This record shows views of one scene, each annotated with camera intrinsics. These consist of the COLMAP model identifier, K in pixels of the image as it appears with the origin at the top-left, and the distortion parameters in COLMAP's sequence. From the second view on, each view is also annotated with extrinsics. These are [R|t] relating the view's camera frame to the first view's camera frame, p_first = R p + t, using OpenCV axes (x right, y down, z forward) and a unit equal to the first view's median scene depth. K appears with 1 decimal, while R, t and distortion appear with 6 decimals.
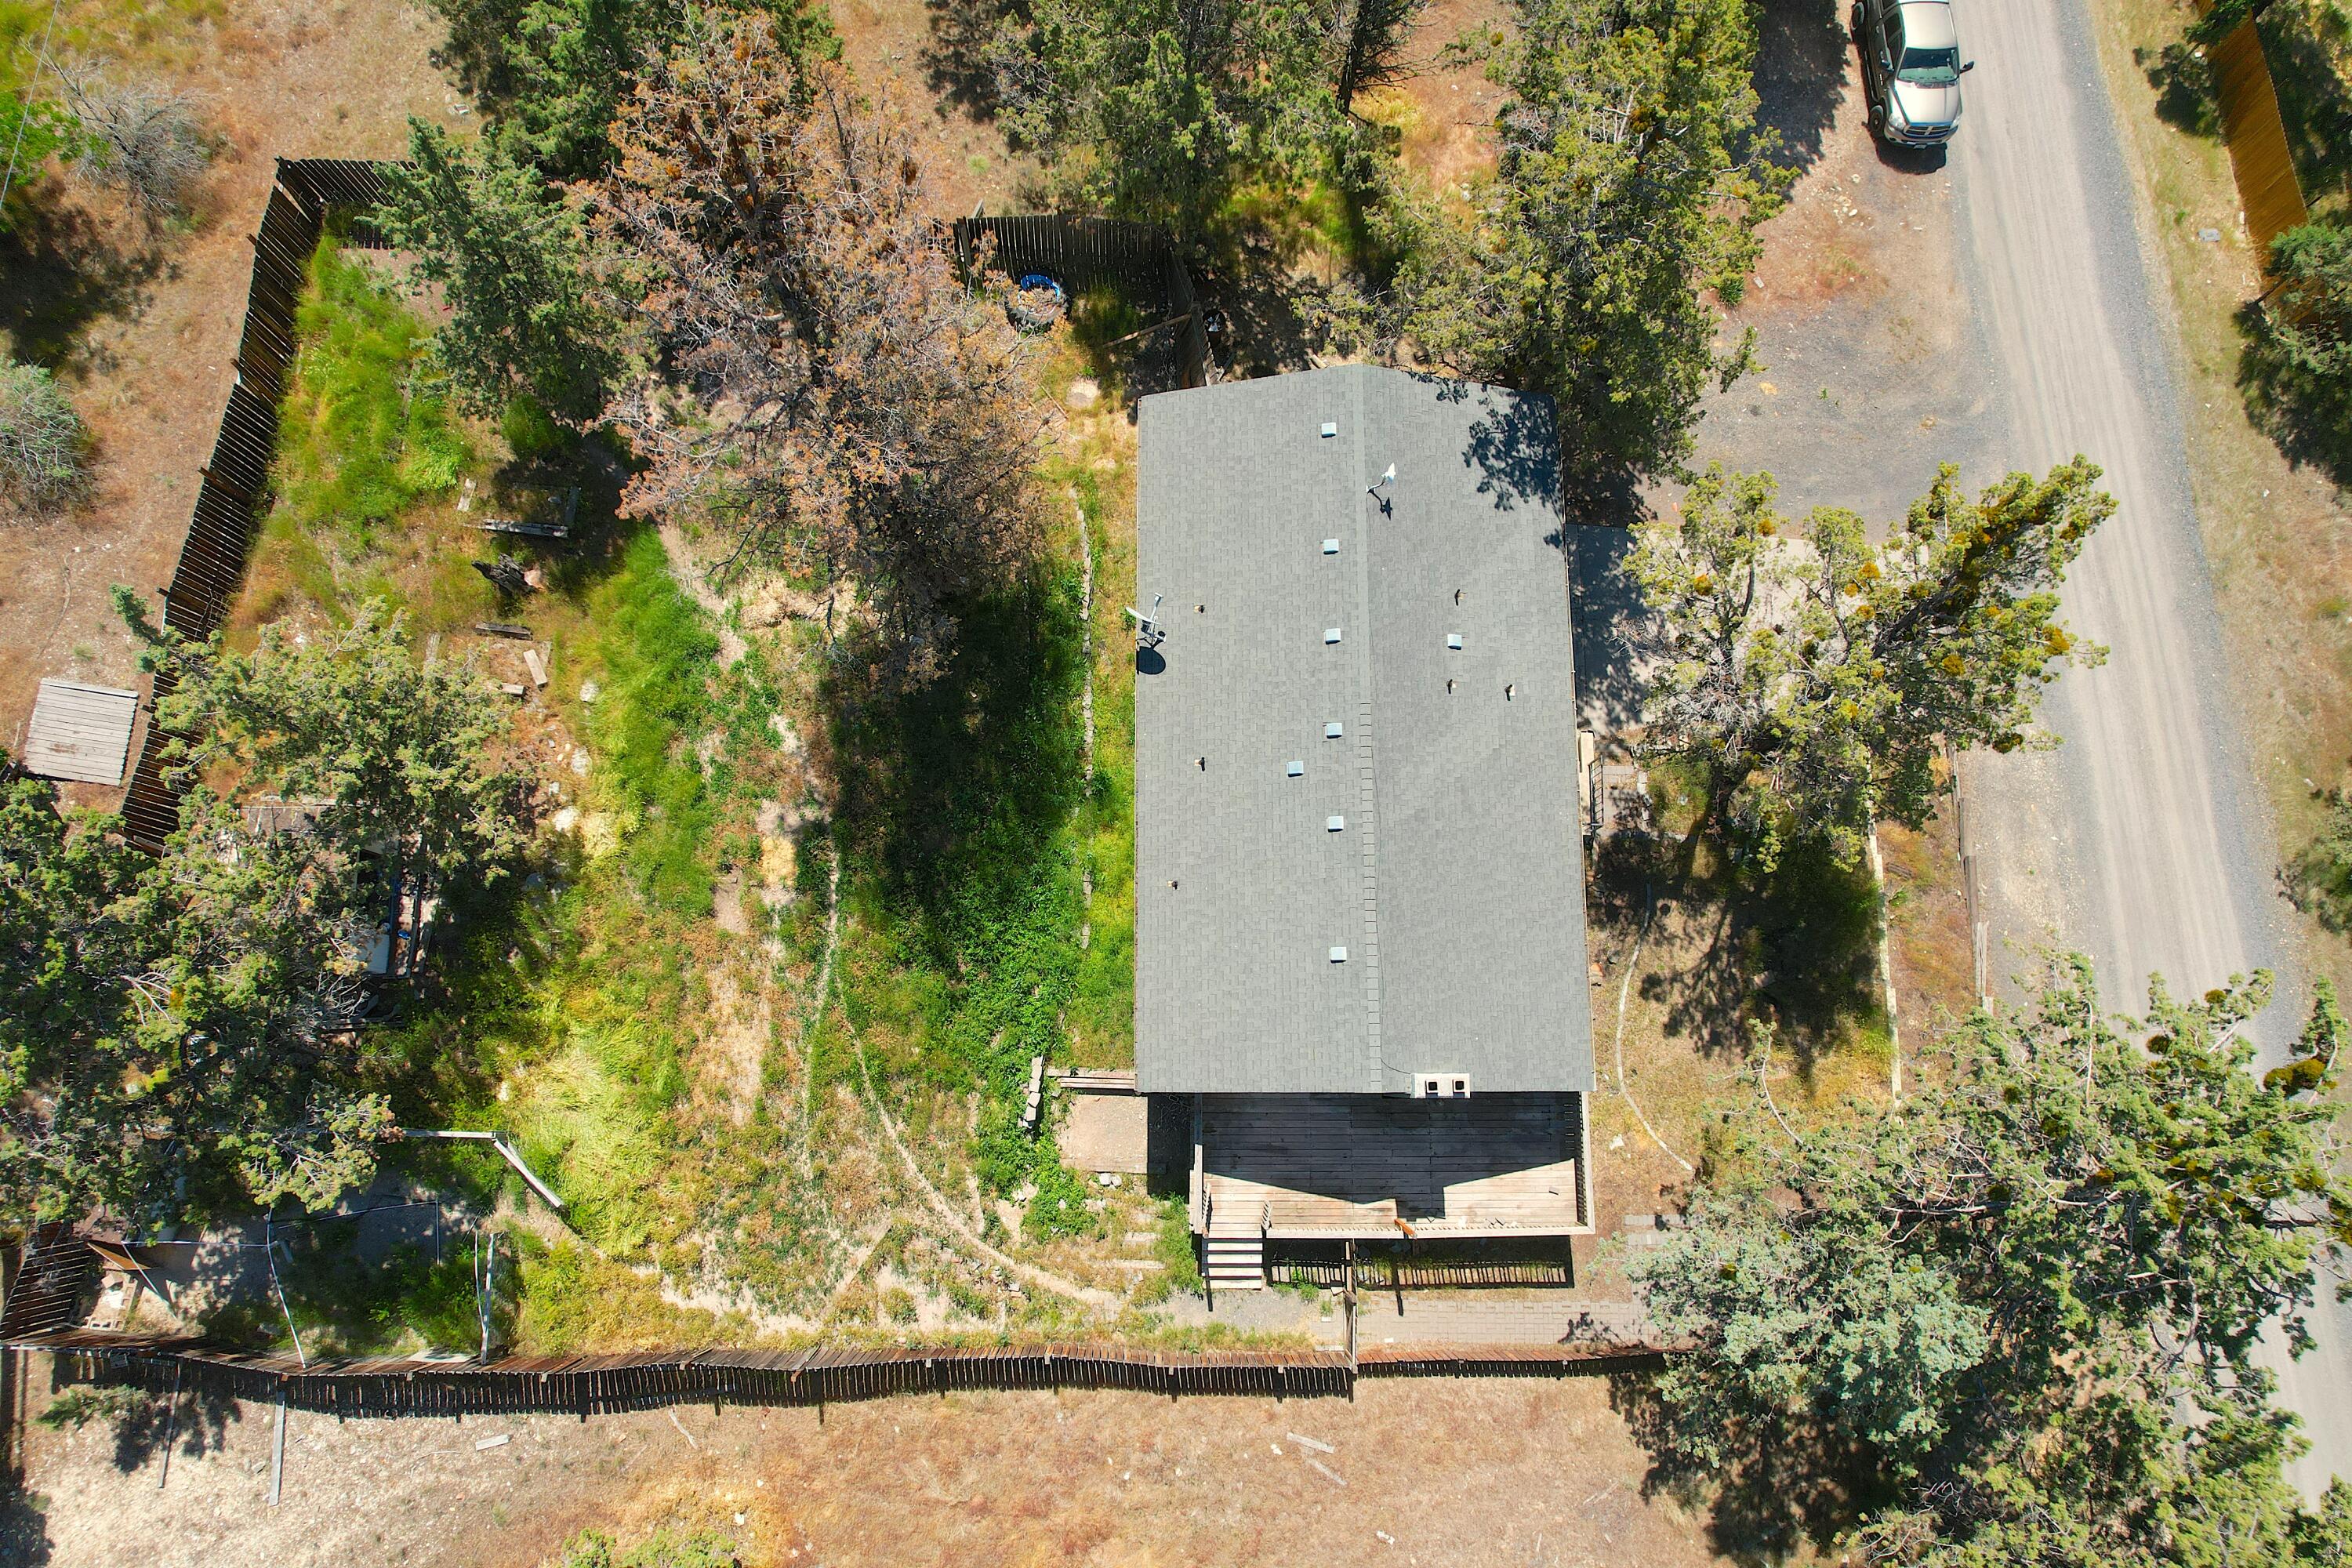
lens RADIAL K [[1493.1, 0, 1176.0], [0, 1493.1, 784.0], [0, 0, 1]] dist [-0.055304, 0.002194]
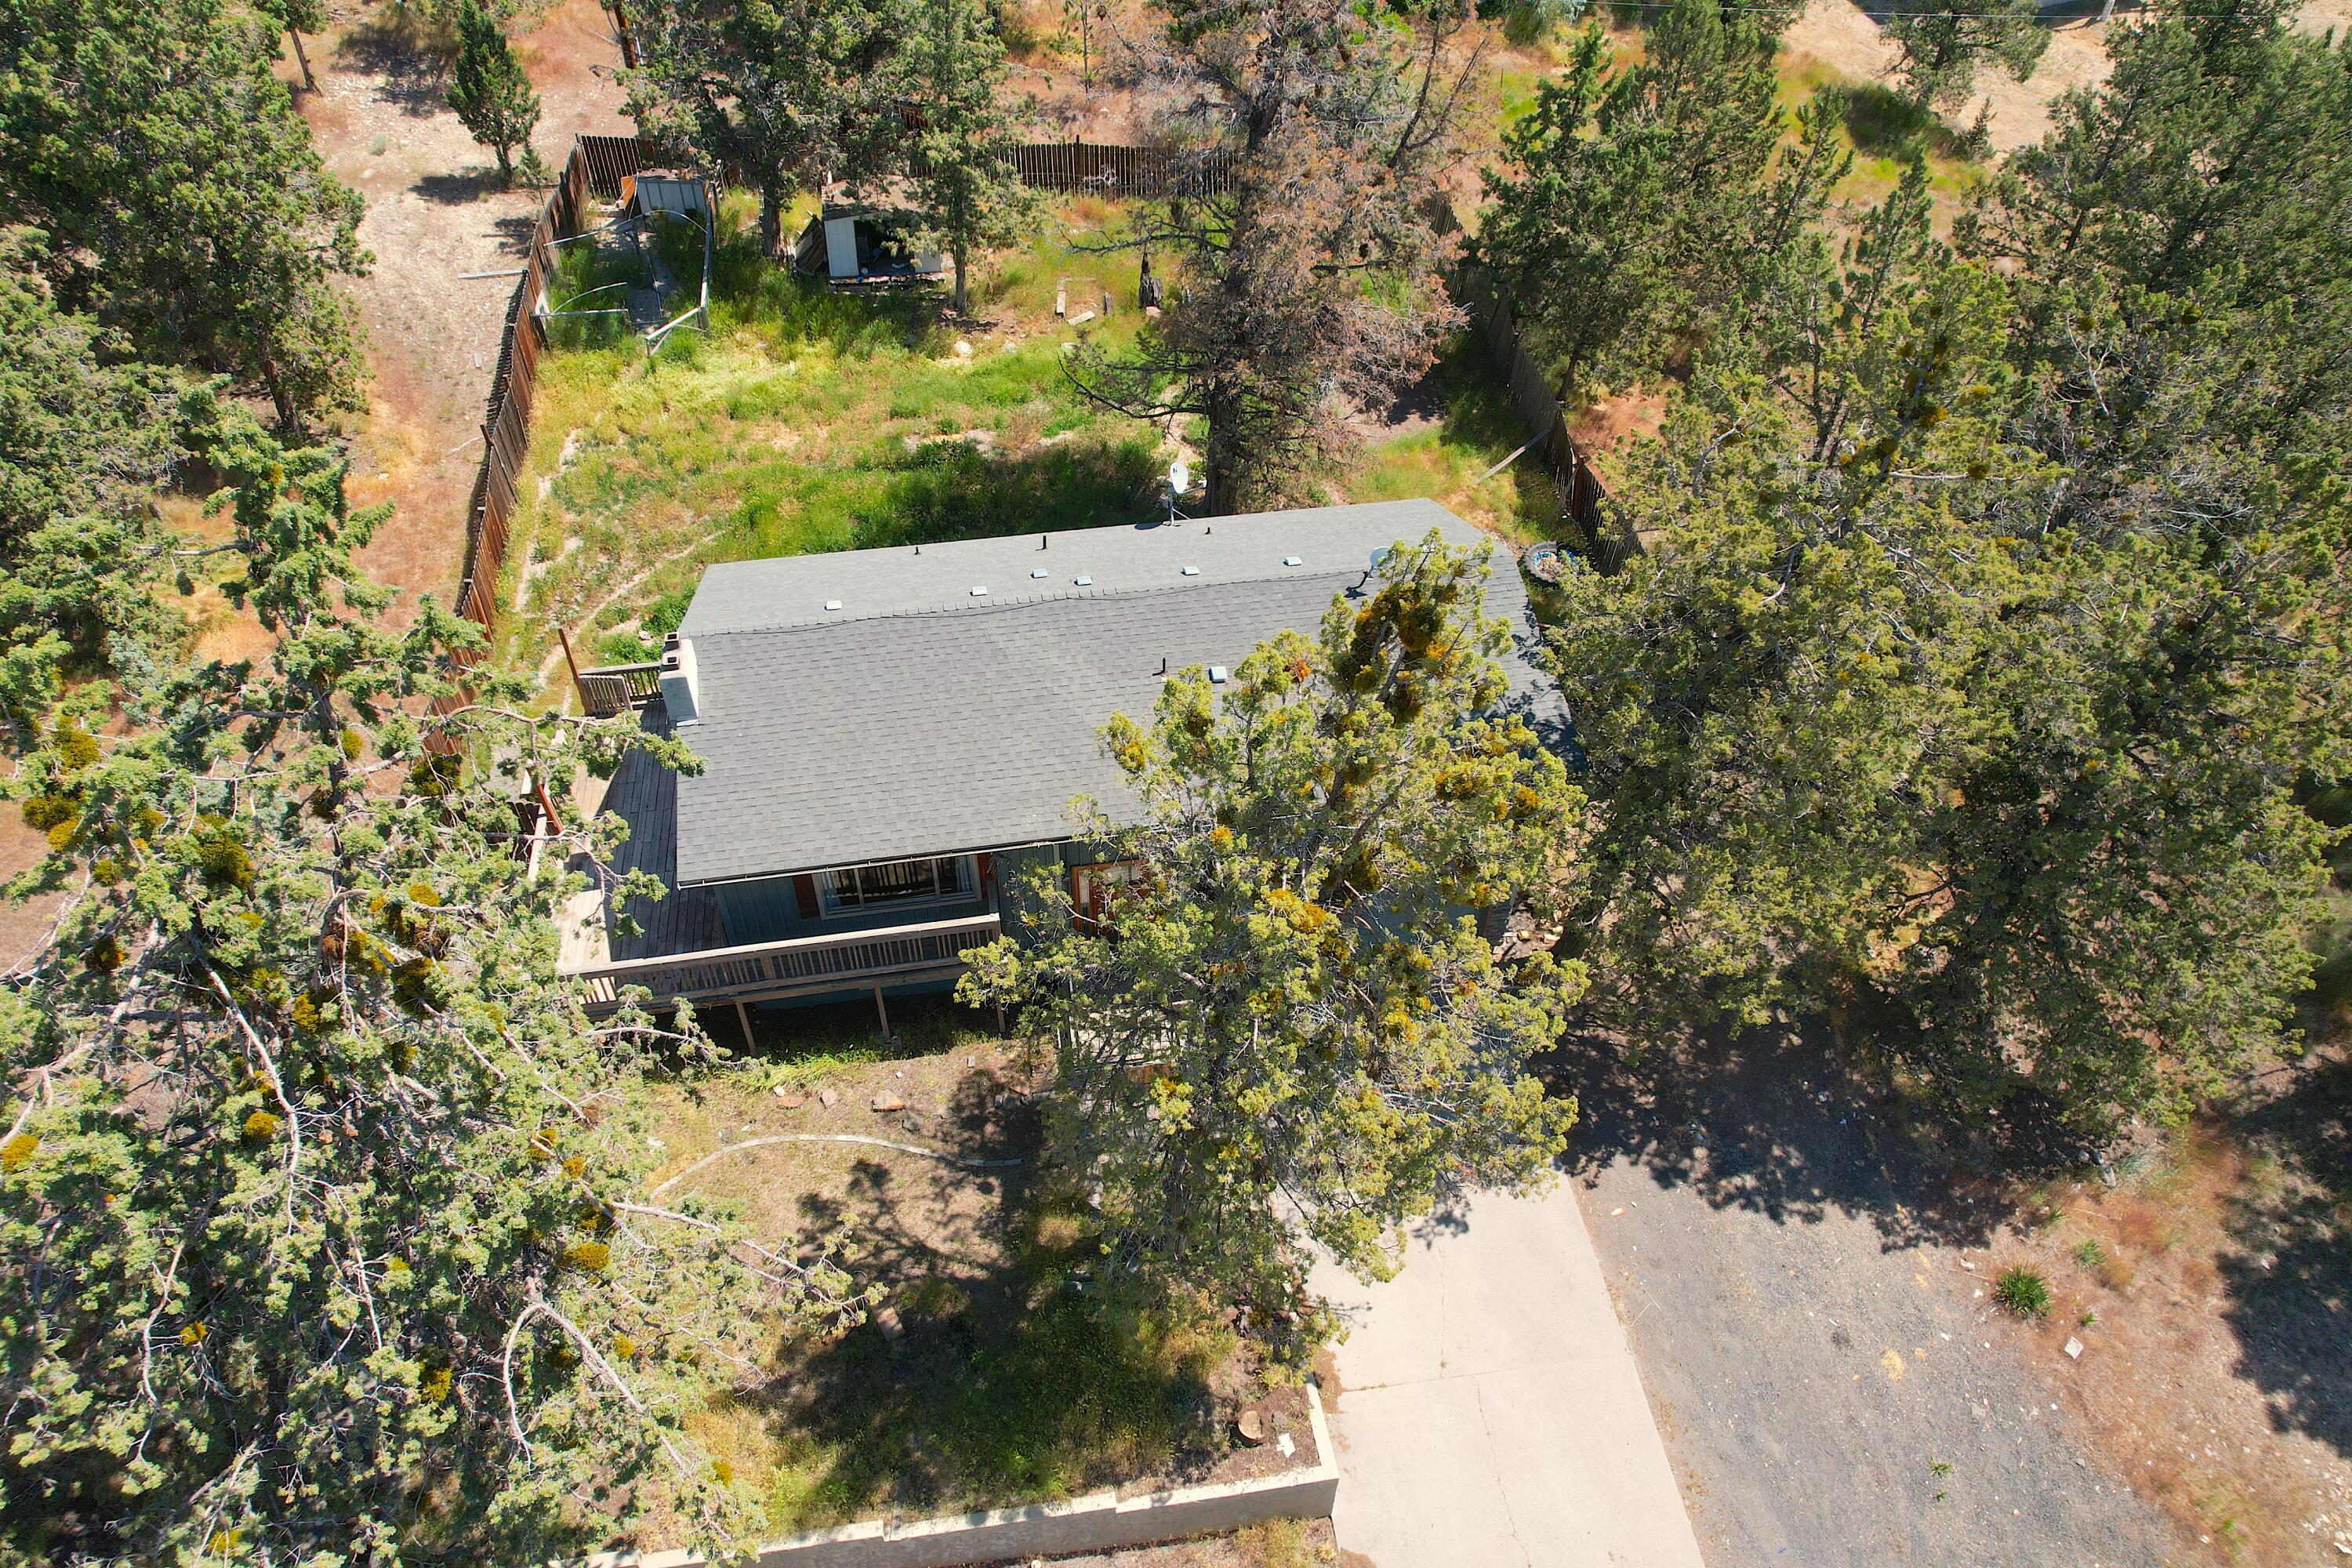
lens RADIAL K [[1493.1, 0, 1176.0], [0, 1493.1, 784.0], [0, 0, 1]] dist [-0.055304, 0.002194]
pose [[0.175501, 0.650731, -0.738747, 0.791258], [-0.965822, 0.259203, -0.001125, -0.053187], [0.190753, 0.713696, 0.673981, 0.446968]]
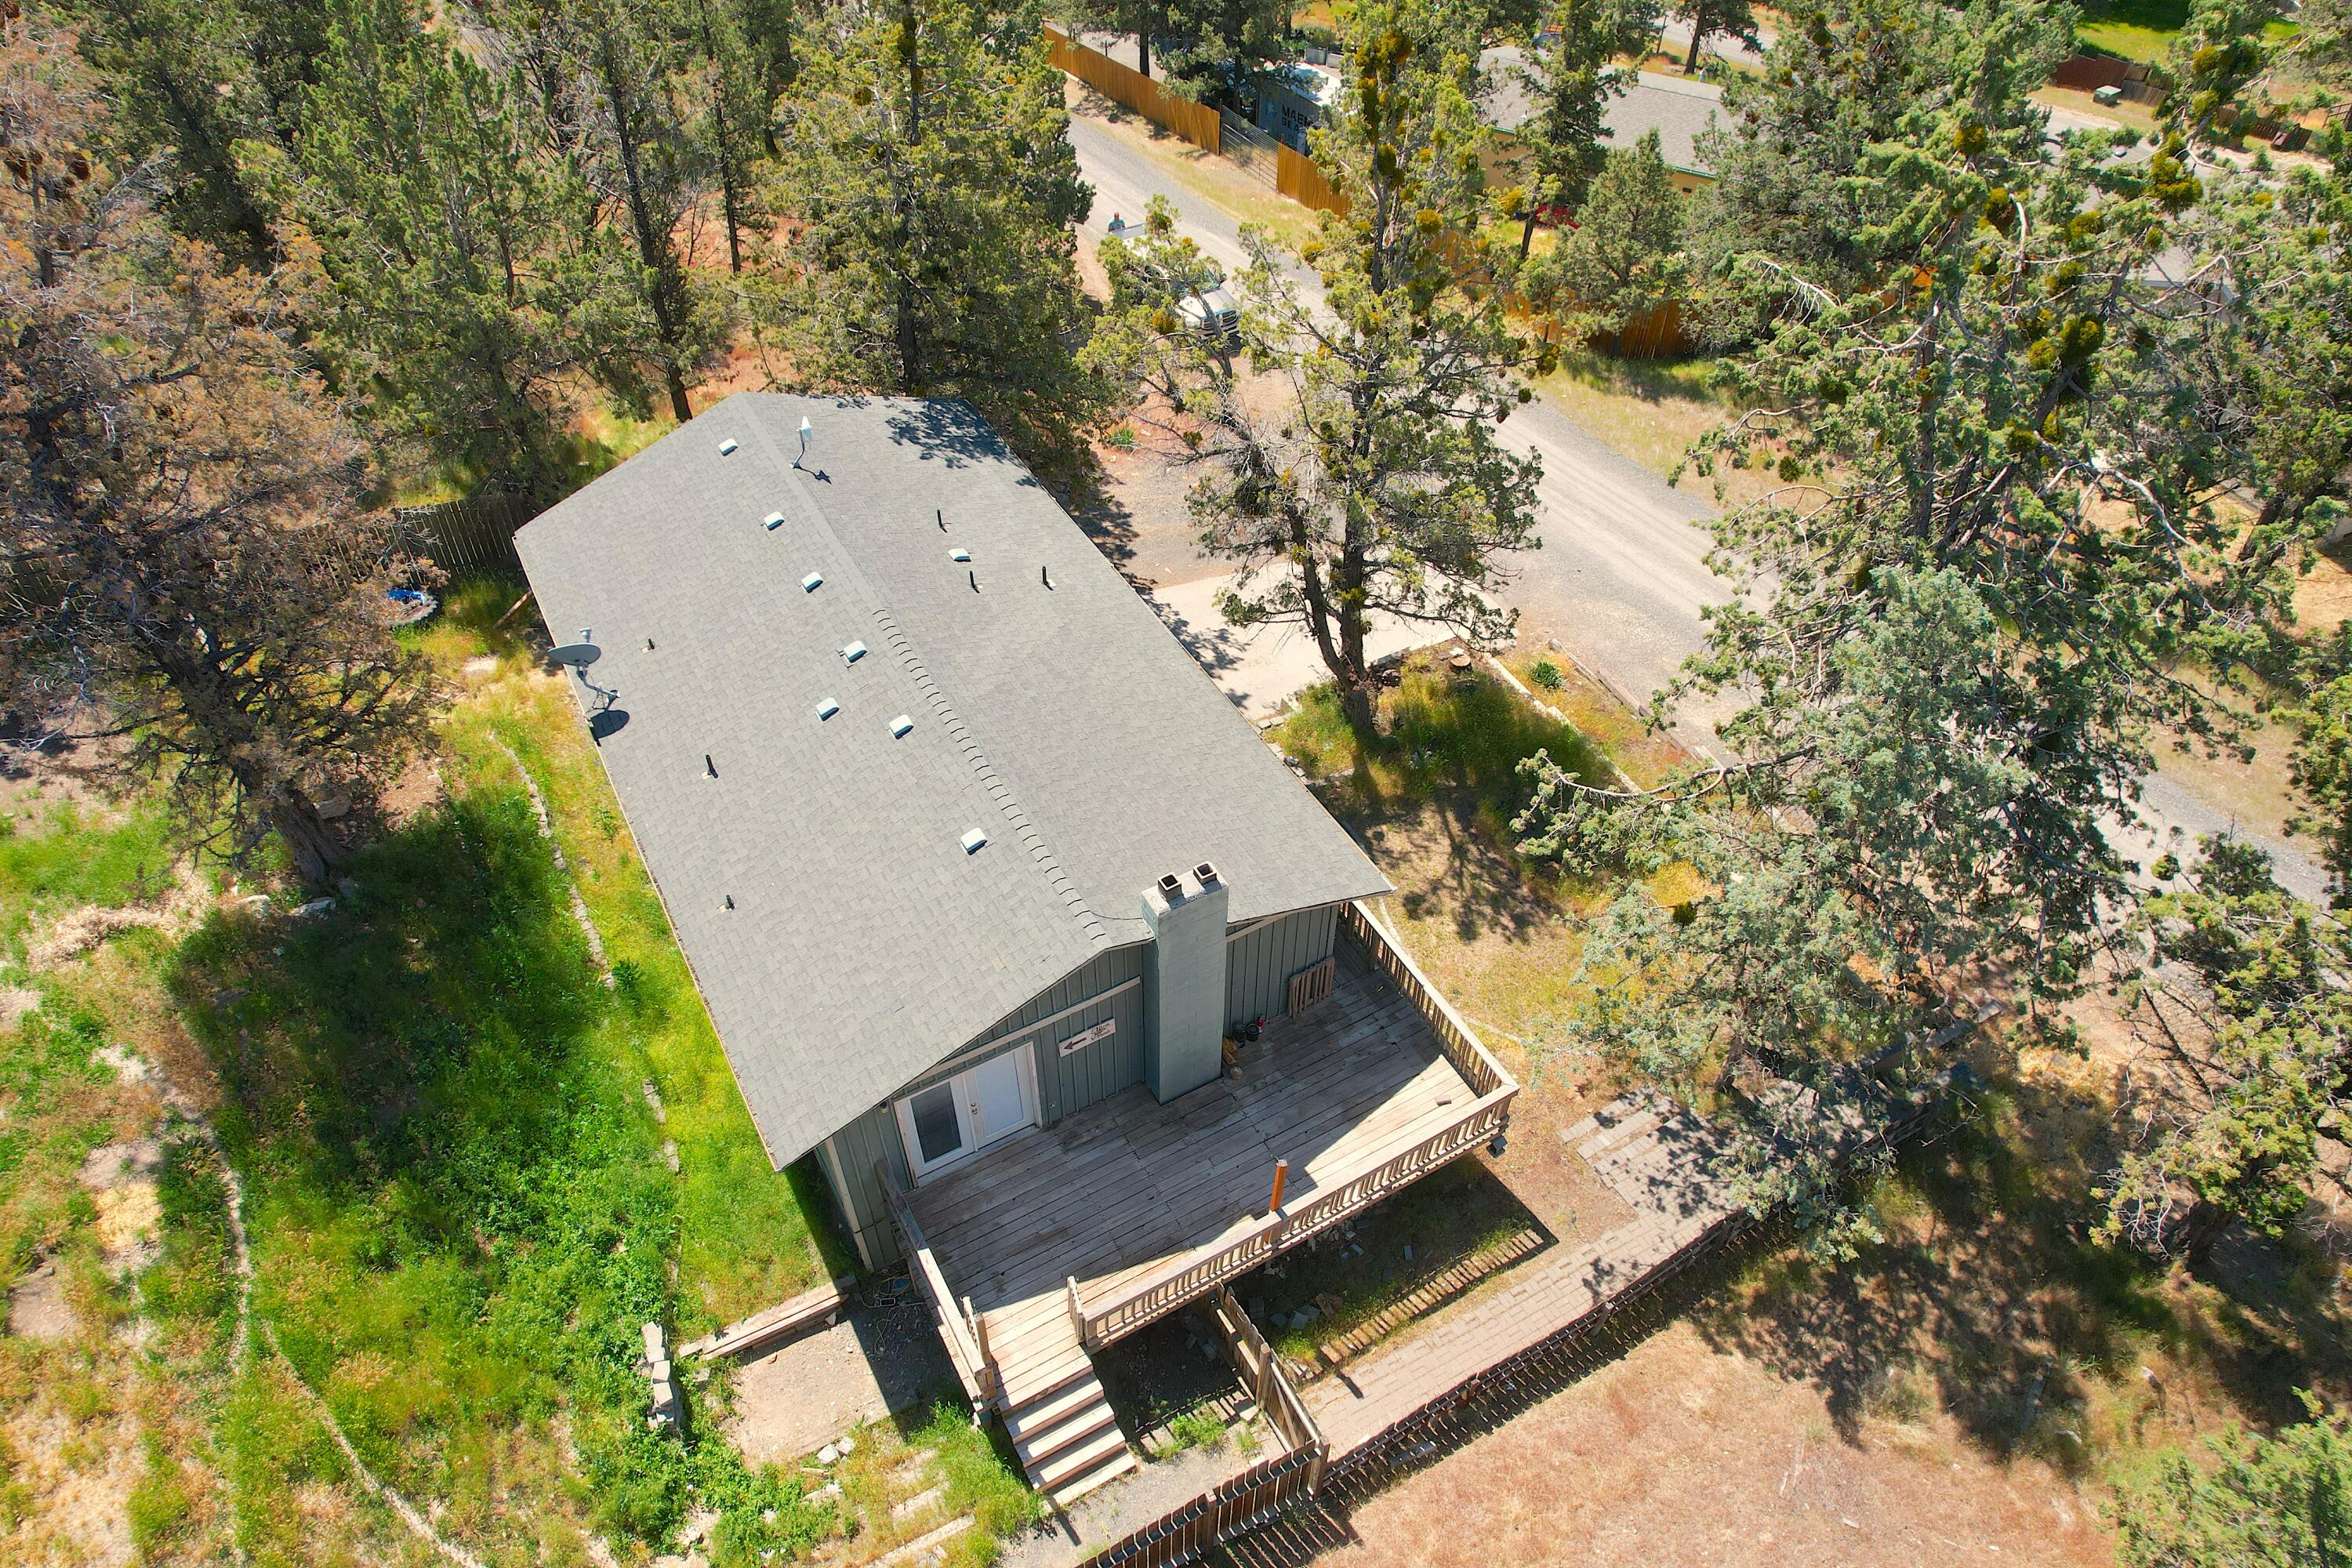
lens RADIAL K [[1500.3, 0, 1176.0], [0, 1500.3, 784.0], [0, 0, 1]] dist [-0.074422, 0.066116]
pose [[0.870456, -0.353496, 0.342559, -0.034643], [0.482925, 0.748045, -0.455206, 0.407409], [-0.095336, 0.561667, 0.821852, 0.356715]]
